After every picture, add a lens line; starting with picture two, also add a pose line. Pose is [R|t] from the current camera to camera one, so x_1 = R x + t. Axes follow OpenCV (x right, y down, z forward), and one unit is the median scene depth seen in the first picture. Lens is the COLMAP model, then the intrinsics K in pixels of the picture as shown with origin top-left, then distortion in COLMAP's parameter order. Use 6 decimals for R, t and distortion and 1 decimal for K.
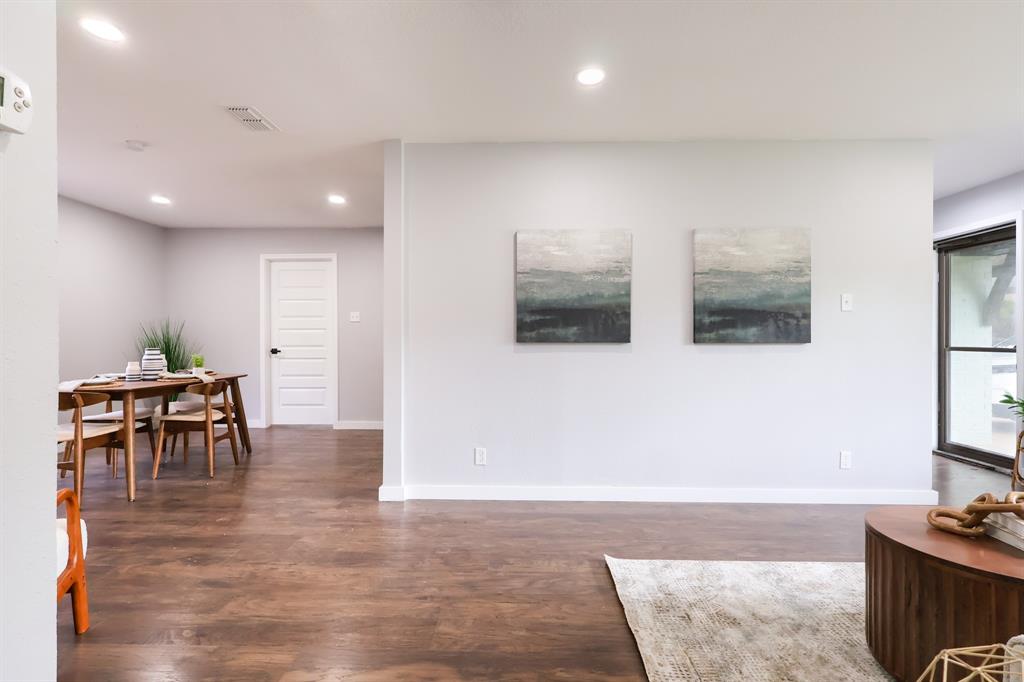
lens RADIAL K [[486.2, 0, 508.2], [0, 486.2, 340.9], [0, 0, 1]] dist [0.002236, 0.000023]
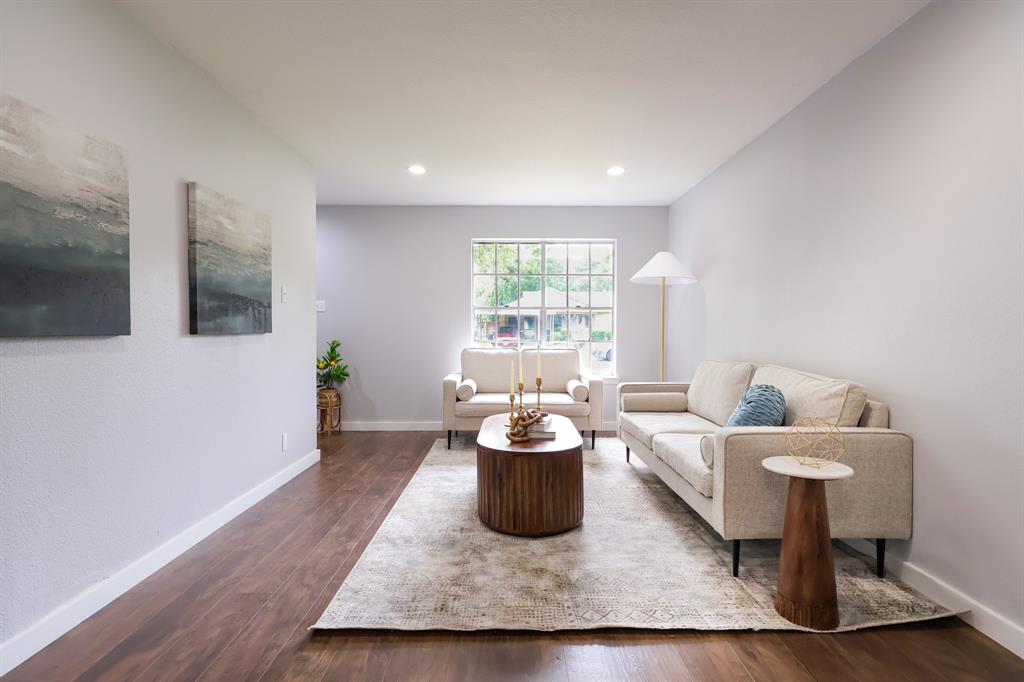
lens RADIAL K [[486.2, 0, 515.1], [0, 486.2, 339.9], [0, 0, 1]] dist [0.002236, 0.000023]
pose [[-0.039361, -0.023440, 0.998950, -0.392459], [0.003596, 0.999715, 0.023600, -0.003057], [-0.999219, 0.004521, -0.039266, 0.539379]]
